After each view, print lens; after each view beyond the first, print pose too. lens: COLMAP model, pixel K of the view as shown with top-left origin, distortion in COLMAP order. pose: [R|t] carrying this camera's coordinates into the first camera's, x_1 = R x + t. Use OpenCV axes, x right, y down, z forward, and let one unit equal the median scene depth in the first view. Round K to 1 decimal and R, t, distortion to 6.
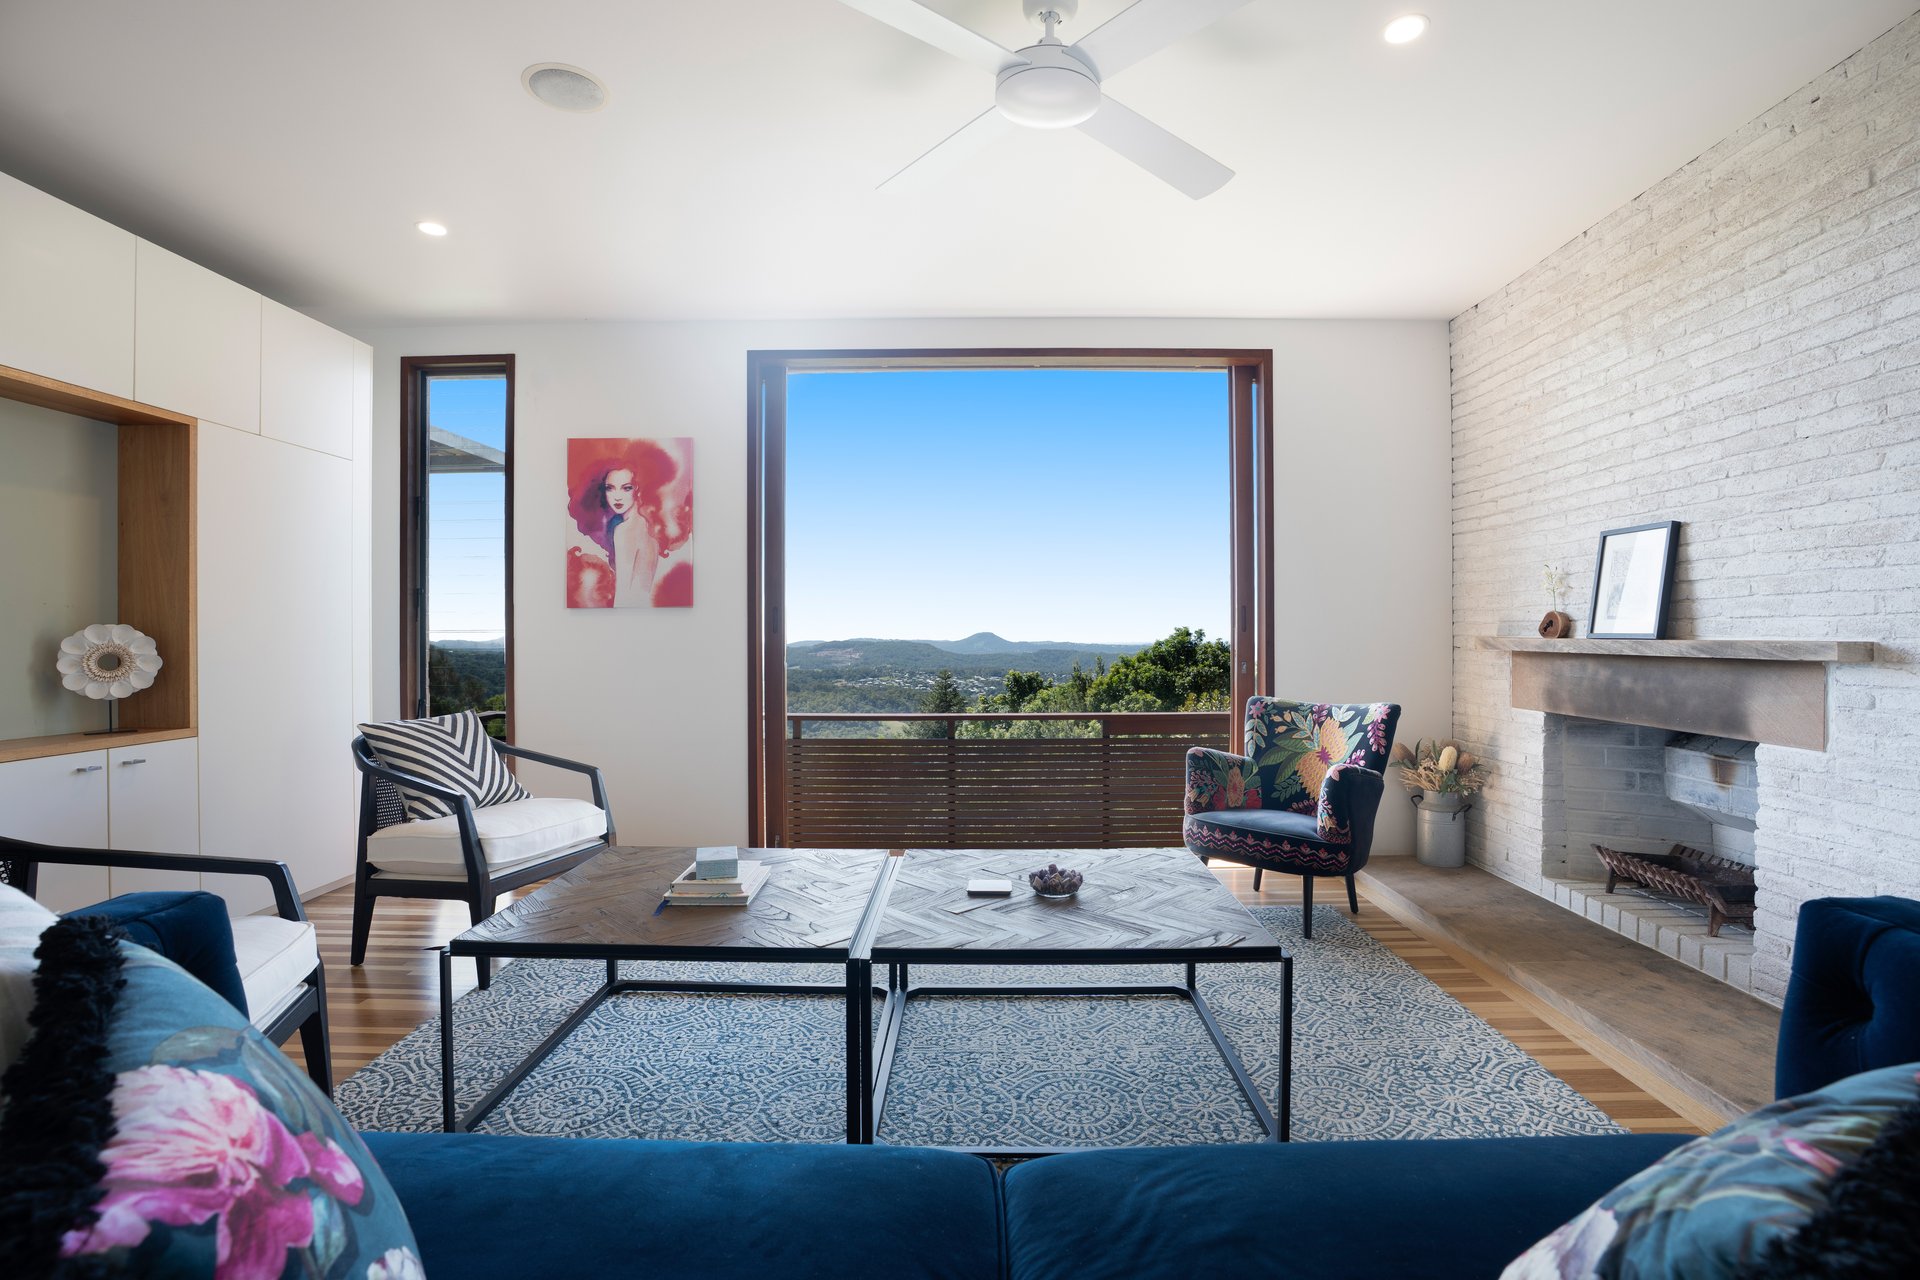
lens RADIAL K [[890.4, 0, 961.0], [0, 890.4, 630.5], [0, 0, 1]] dist [-0.060337, 0.023314]
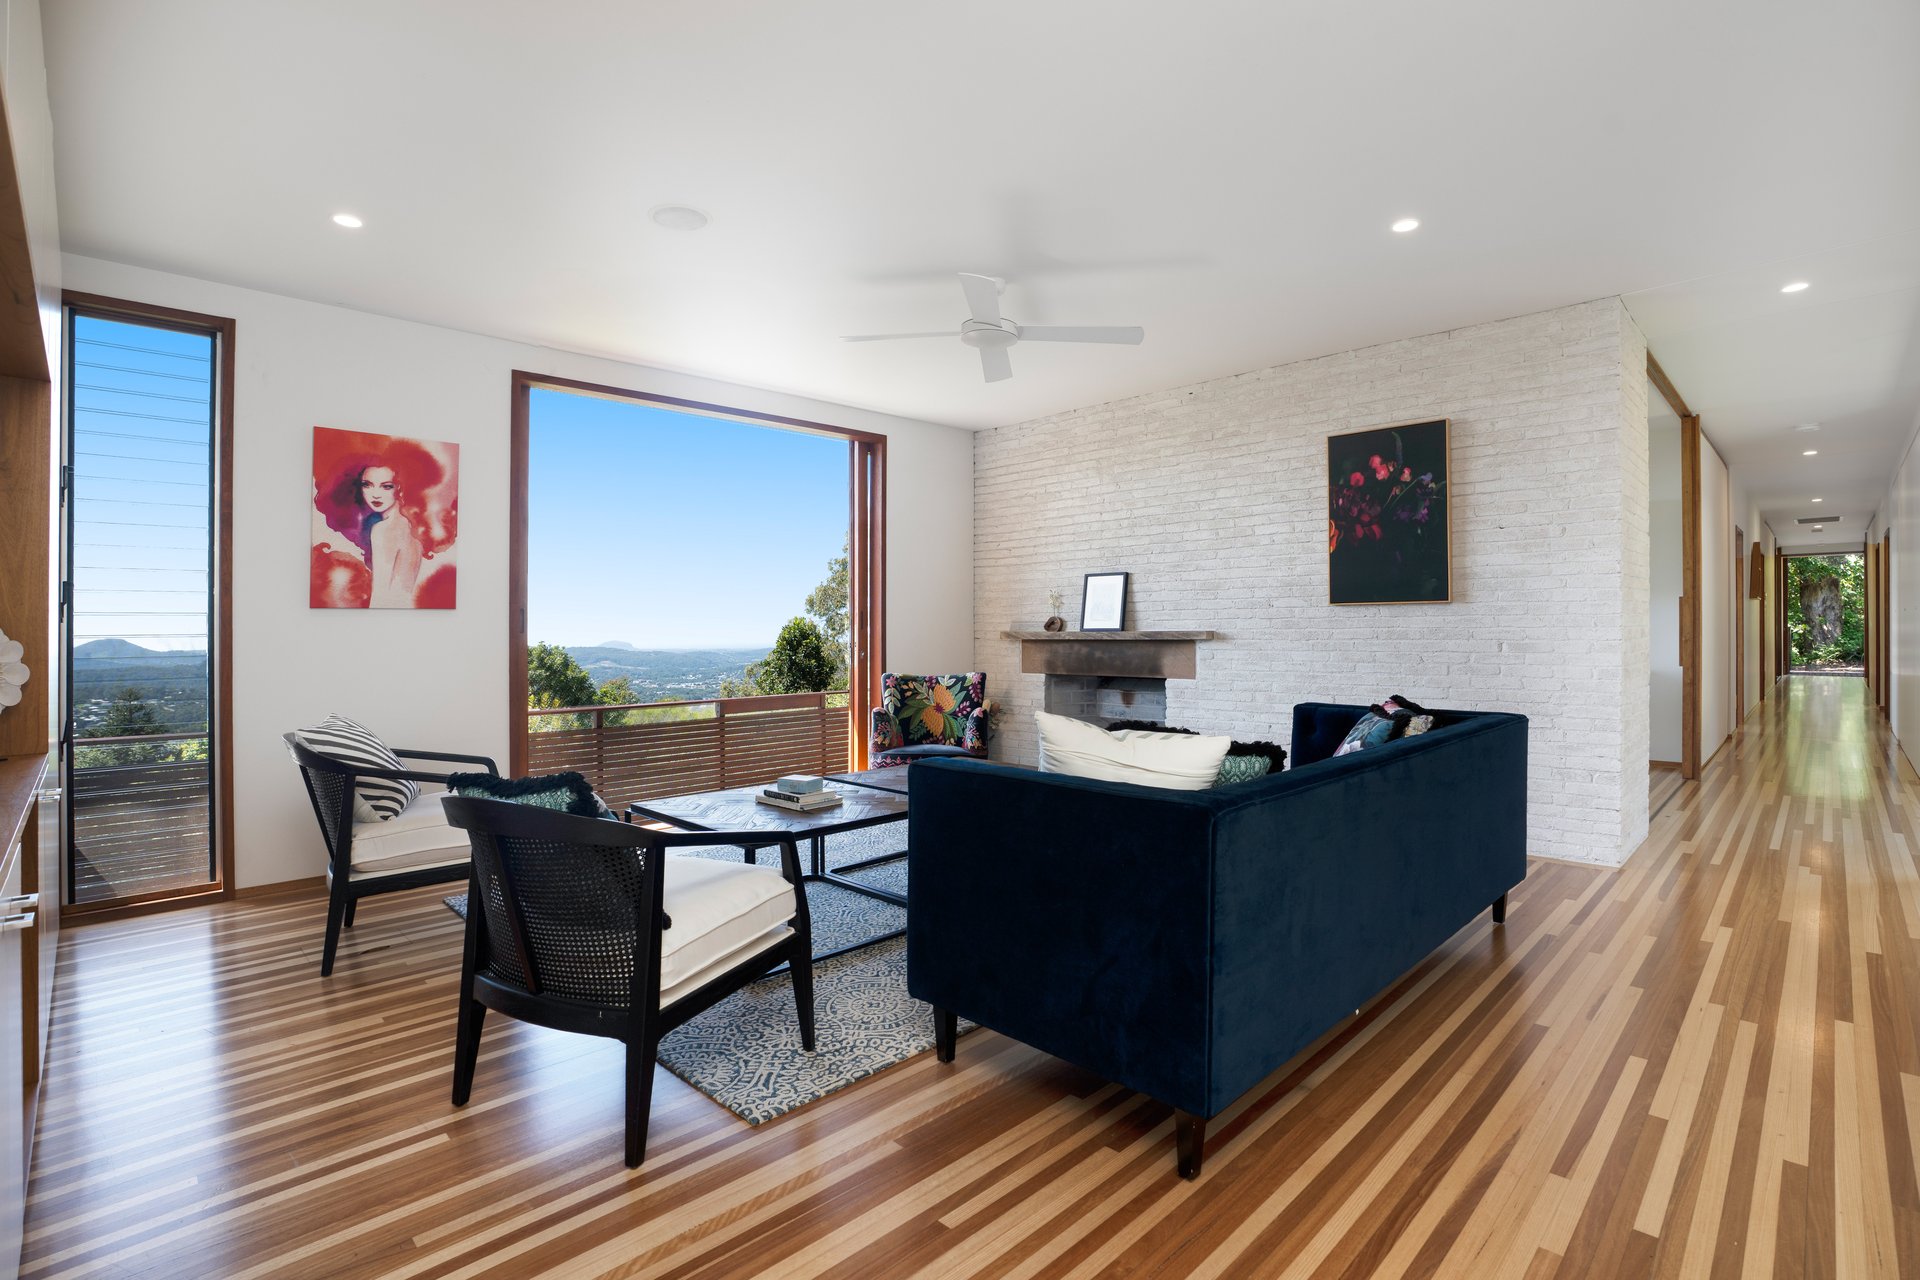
lens RADIAL K [[890.4, 0, 961.0], [0, 890.4, 630.5], [0, 0, 1]] dist [-0.060337, 0.023314]
pose [[0.714964, -0.006862, 0.699127, -0.692168], [0.006630, 0.999973, 0.003035, 0.000106], [-0.699130, 0.002465, 0.714991, -0.160472]]
